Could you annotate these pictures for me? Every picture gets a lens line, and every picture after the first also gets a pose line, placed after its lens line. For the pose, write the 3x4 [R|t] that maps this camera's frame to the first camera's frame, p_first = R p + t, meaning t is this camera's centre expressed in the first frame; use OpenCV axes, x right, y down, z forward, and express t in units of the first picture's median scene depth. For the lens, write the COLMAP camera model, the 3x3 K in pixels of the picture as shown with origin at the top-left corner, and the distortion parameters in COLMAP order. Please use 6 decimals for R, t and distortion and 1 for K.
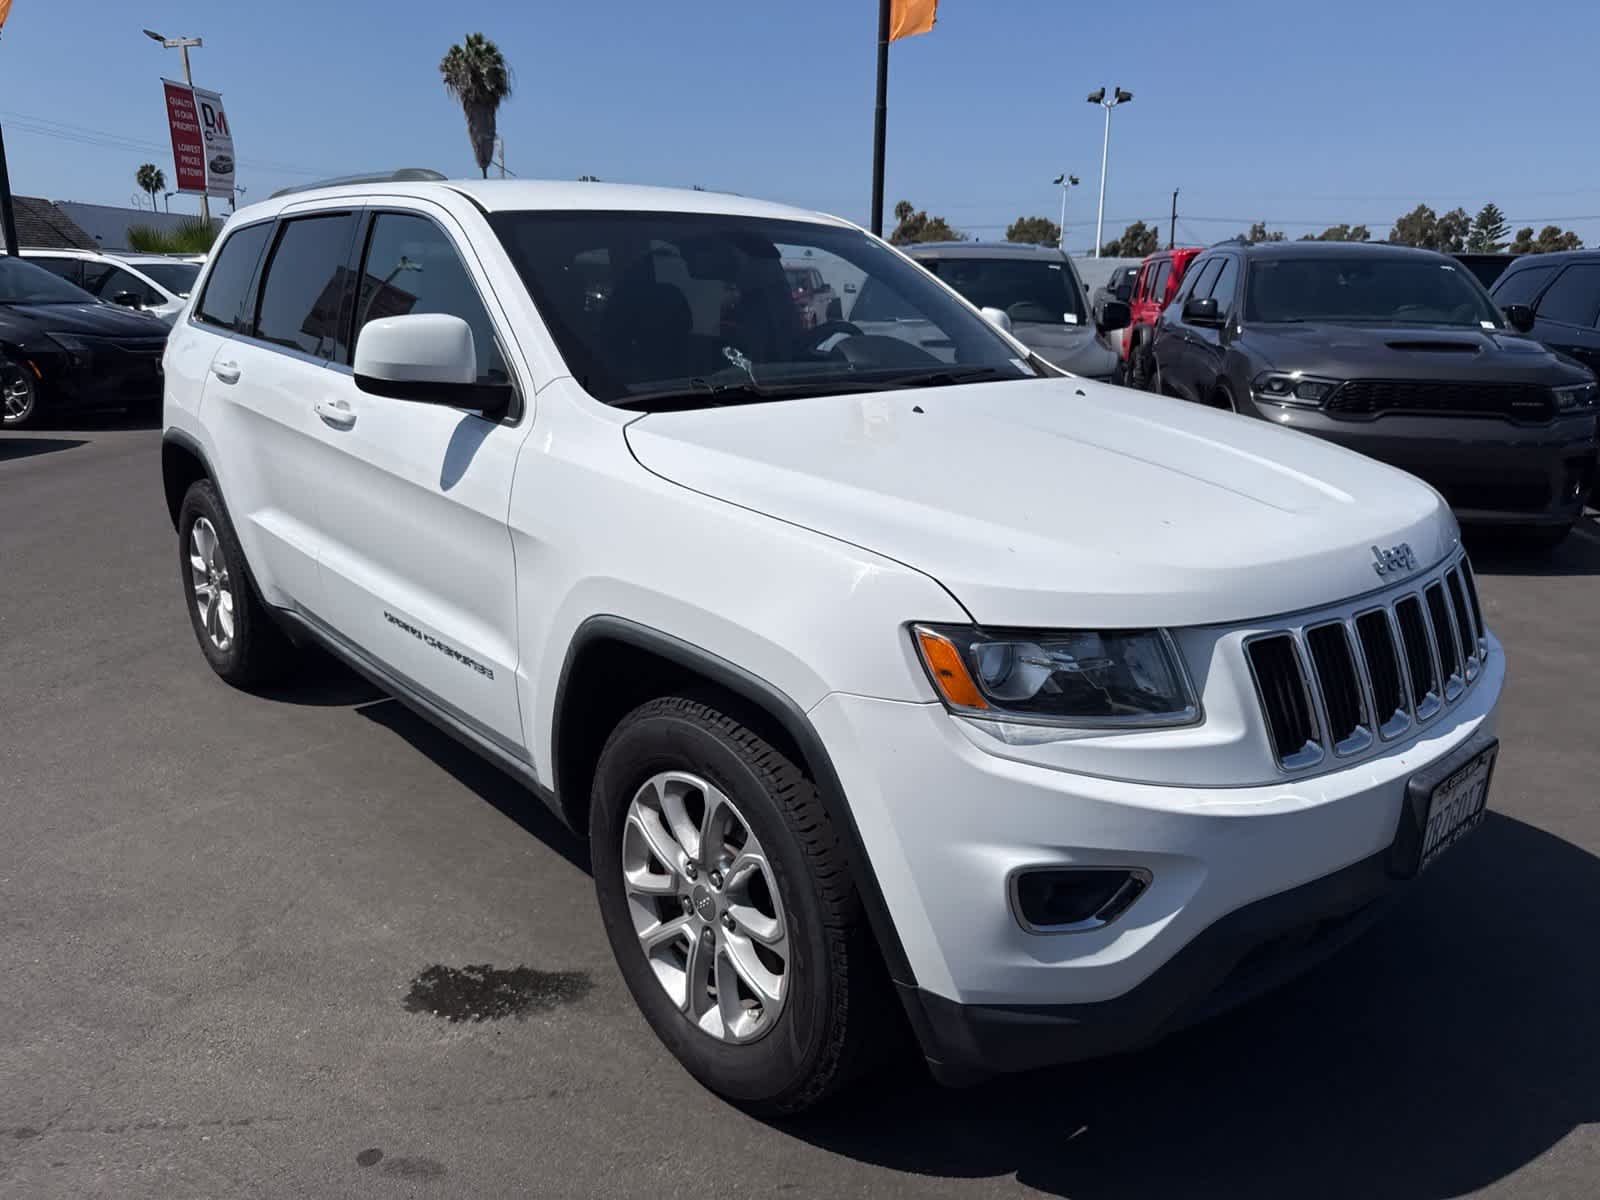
lens RADIAL K [[1144.8, 0, 806.8], [0, 1144.8, 594.3], [0, 0, 1]] dist [0.022418, -0.021385]
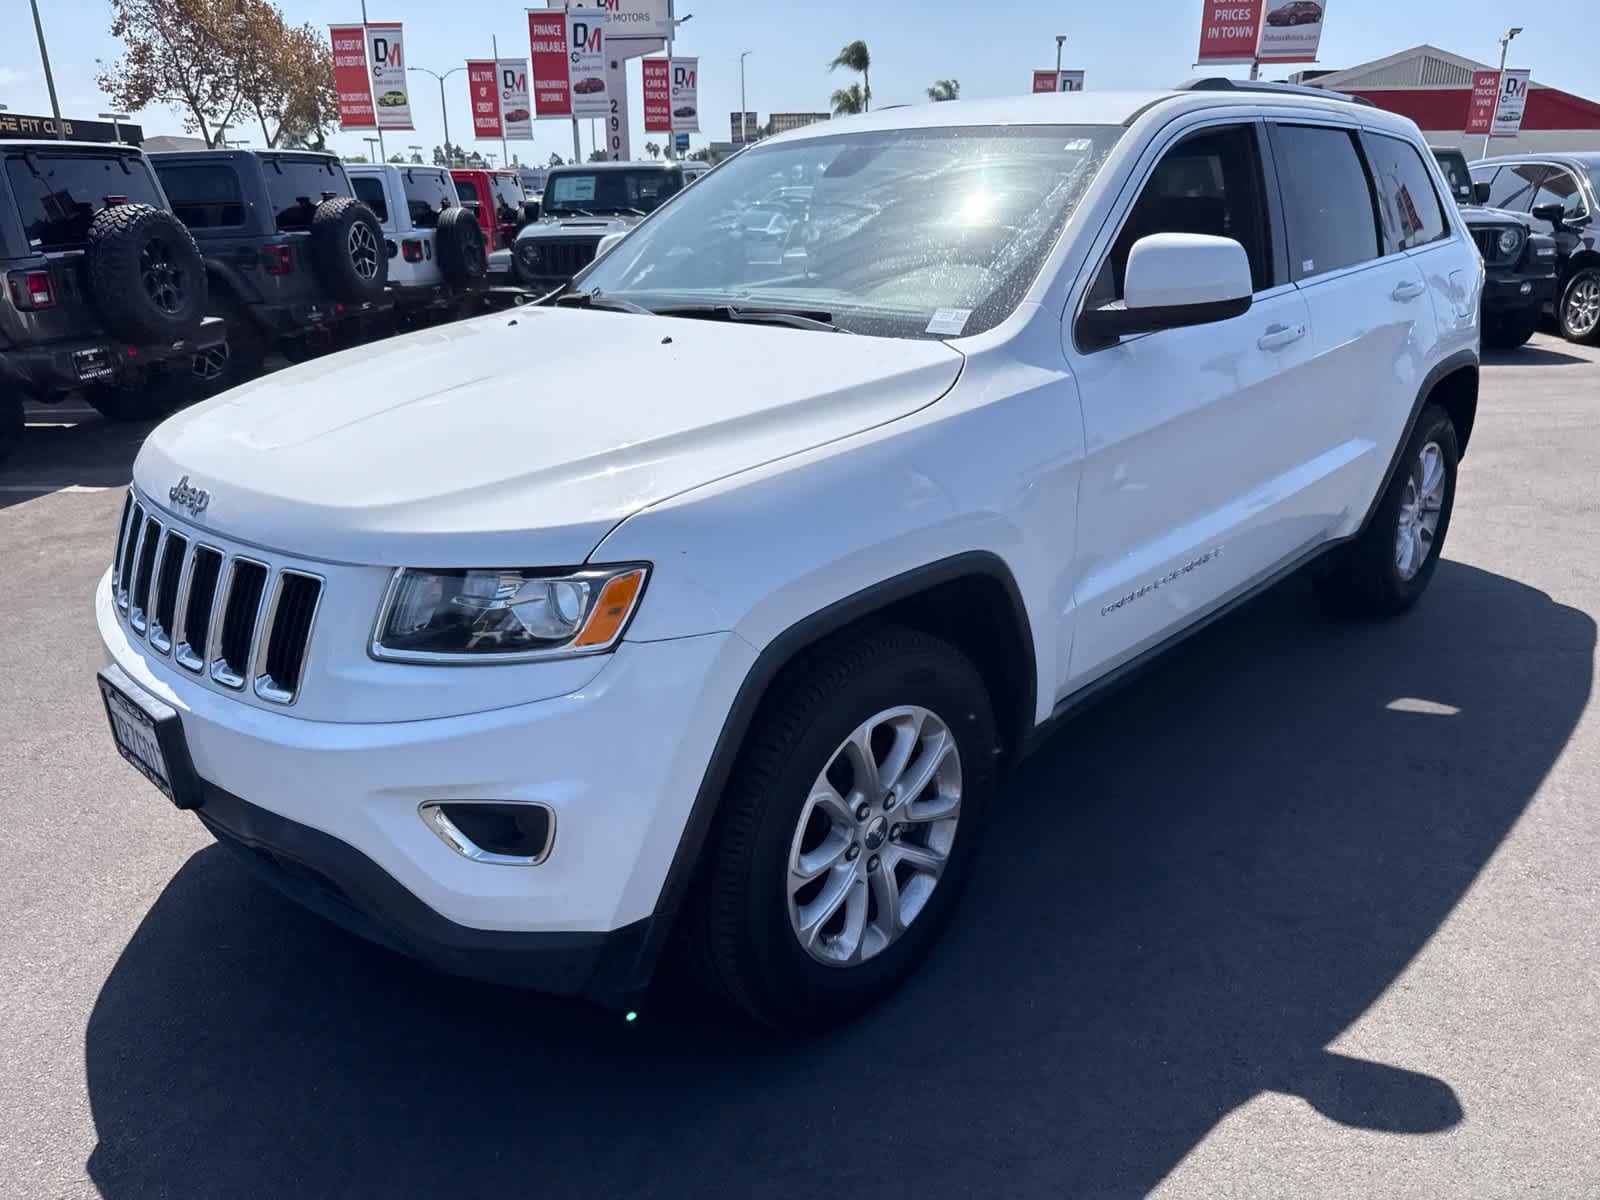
lens RADIAL K [[1144.8, 0, 810.1], [0, 1144.8, 608.8], [0, 0, 1]] dist [0.022418, -0.021385]
pose [[0.074030, 0.329396, -0.941285, 1.200008], [-0.246183, 0.920699, 0.302831, -0.297256], [0.966392, 0.209310, 0.149251, 1.094627]]
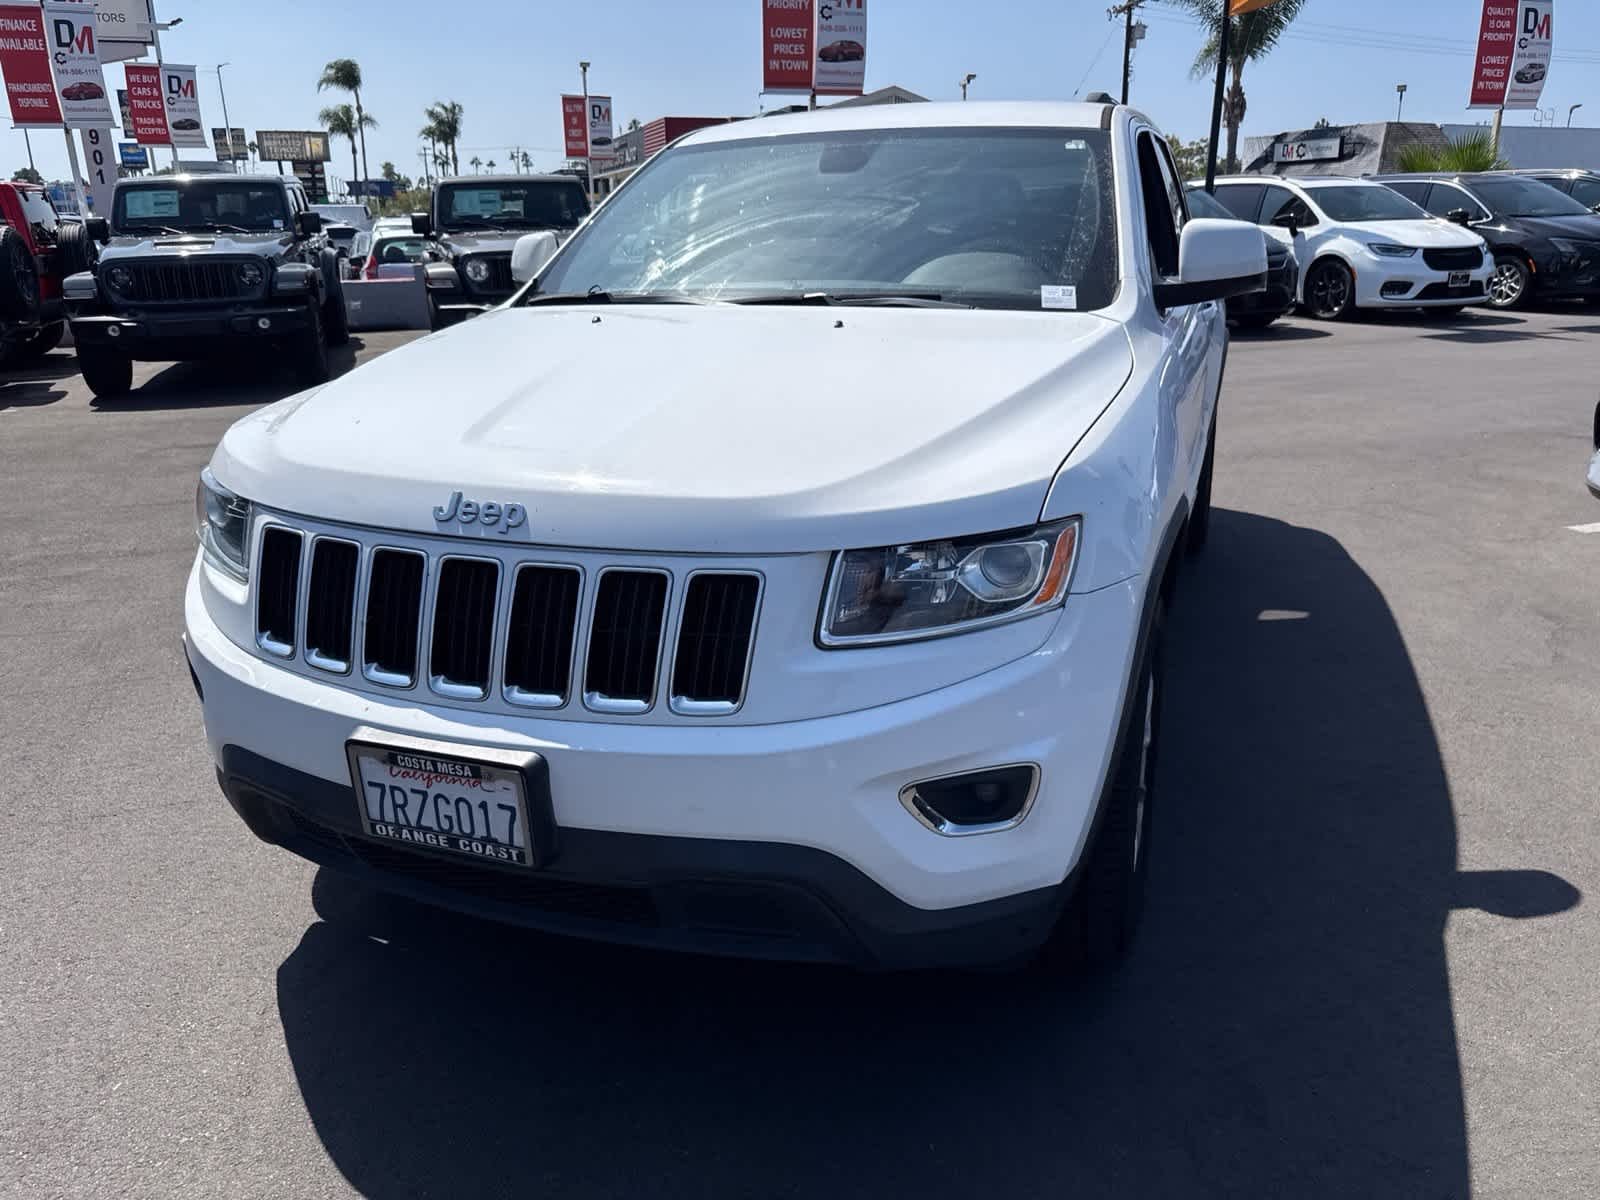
lens RADIAL K [[1143.6, 0, 811.2], [0, 1143.6, 593.3], [0, 0, 1]] dist [0.028601, -0.030822]
pose [[0.462006, 0.265392, -0.846237, 1.082417], [-0.212591, 0.959498, 0.184848, -0.146591], [0.861020, 0.094501, 0.499714, 0.616682]]
